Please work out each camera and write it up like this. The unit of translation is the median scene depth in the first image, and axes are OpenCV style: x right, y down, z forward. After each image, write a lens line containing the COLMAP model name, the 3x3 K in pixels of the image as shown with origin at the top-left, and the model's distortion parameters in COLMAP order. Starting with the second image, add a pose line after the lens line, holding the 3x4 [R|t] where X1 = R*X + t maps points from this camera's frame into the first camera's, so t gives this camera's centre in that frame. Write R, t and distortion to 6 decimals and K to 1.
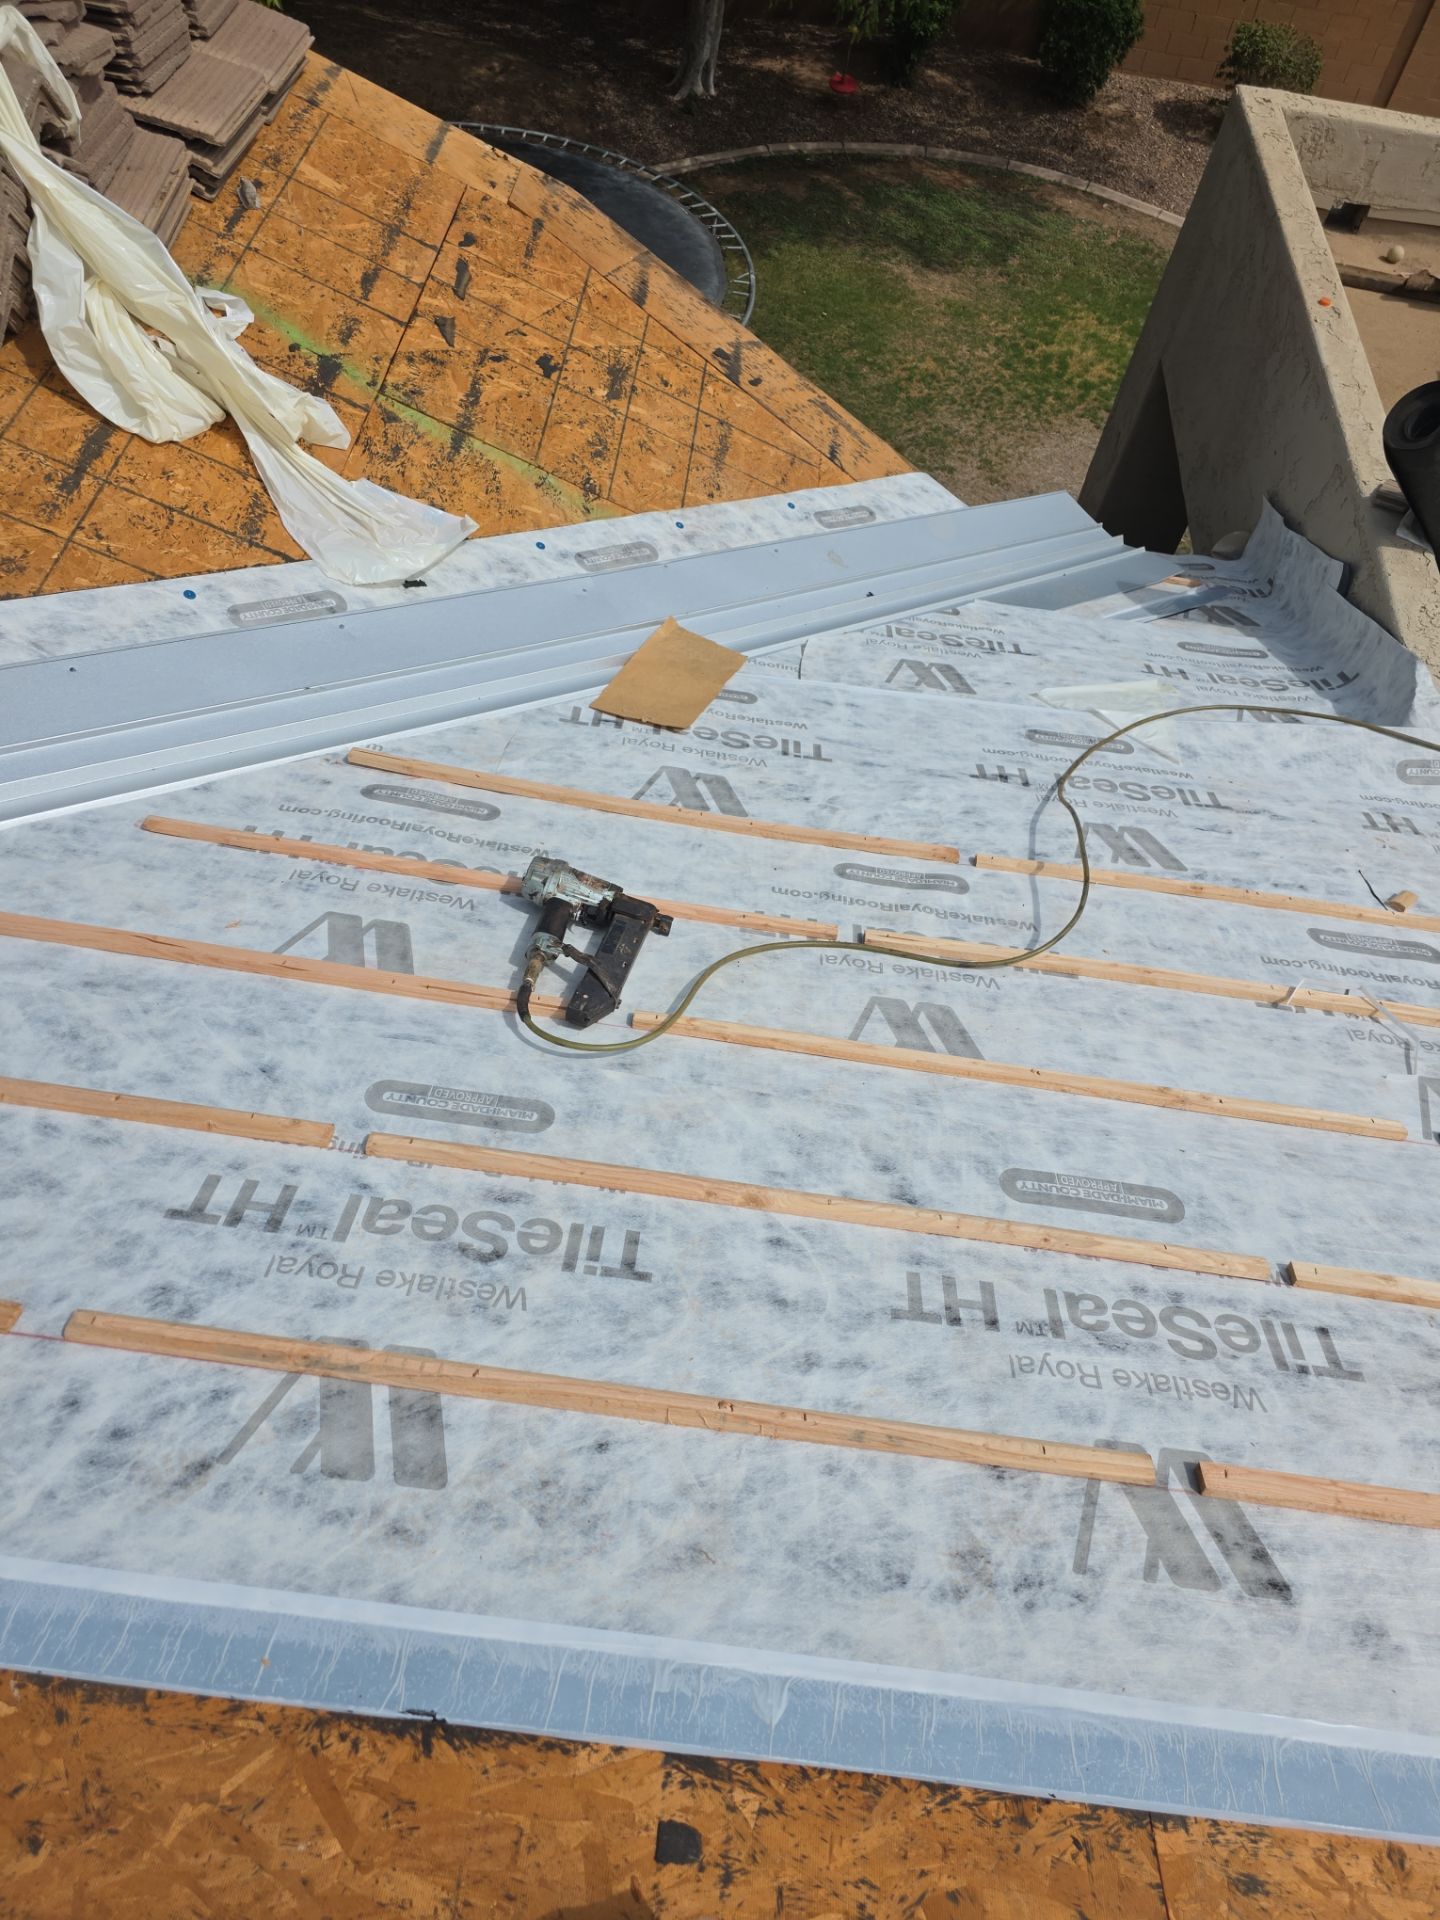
lens RADIAL K [[1306.2, 0, 708.9], [0, 1306.2, 959.2], [0, 0, 1]] dist [0.068912, -0.057754]
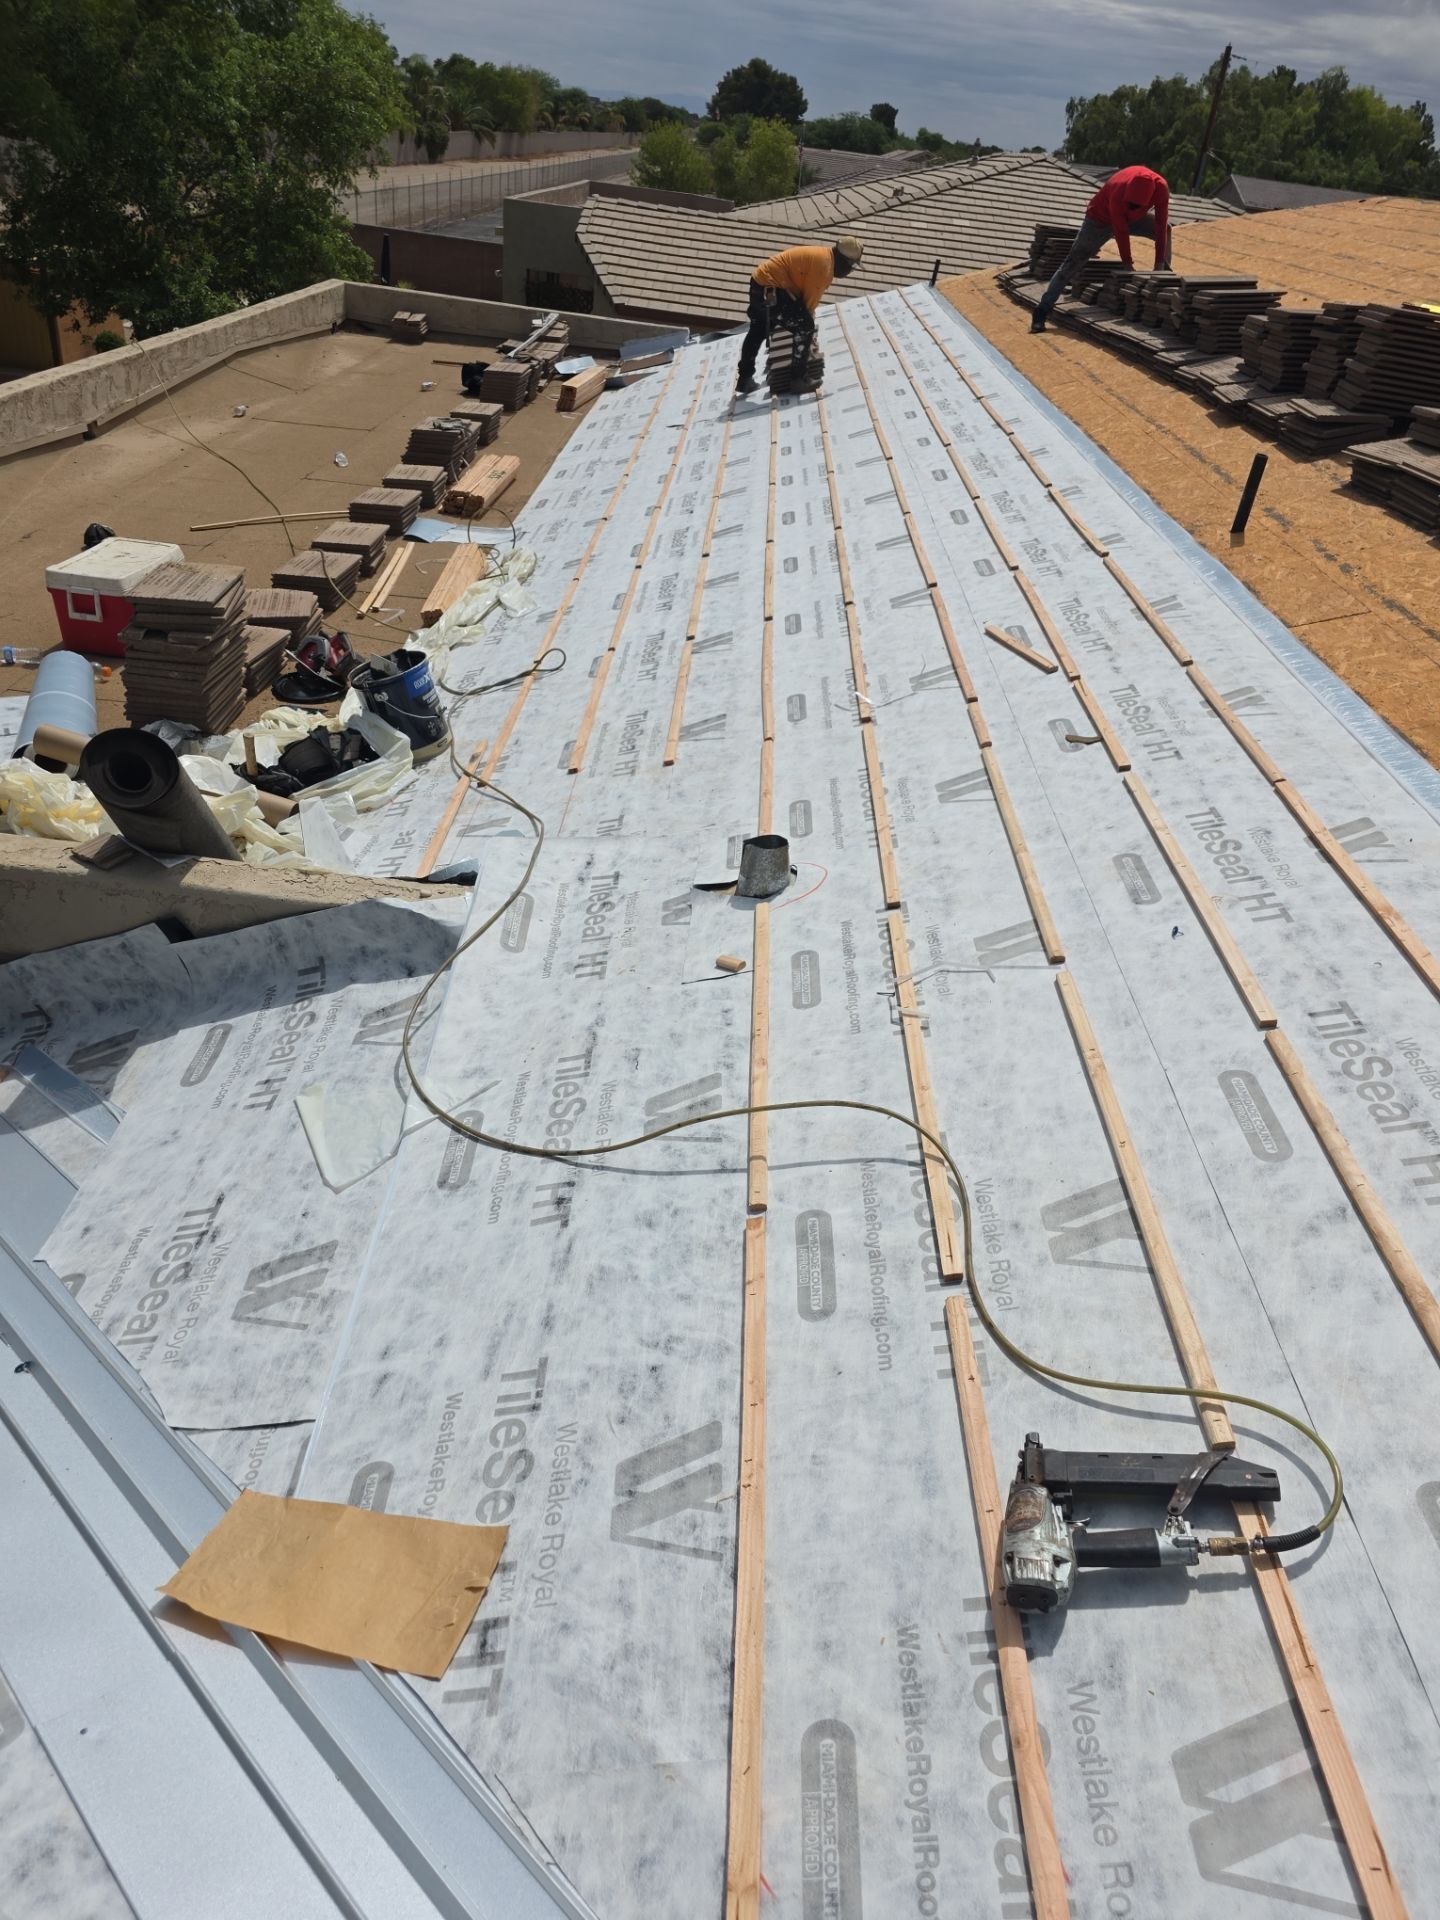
lens RADIAL K [[1326.7, 0, 725.8], [0, 1326.7, 983.4], [0, 0, 1]] dist [0.047221, -0.045294]
pose [[-0.071897, -0.633389, 0.770486, -0.360484], [0.722629, 0.499373, 0.477948, -0.533597], [-0.687487, 0.591139, 0.421802, 0.441141]]
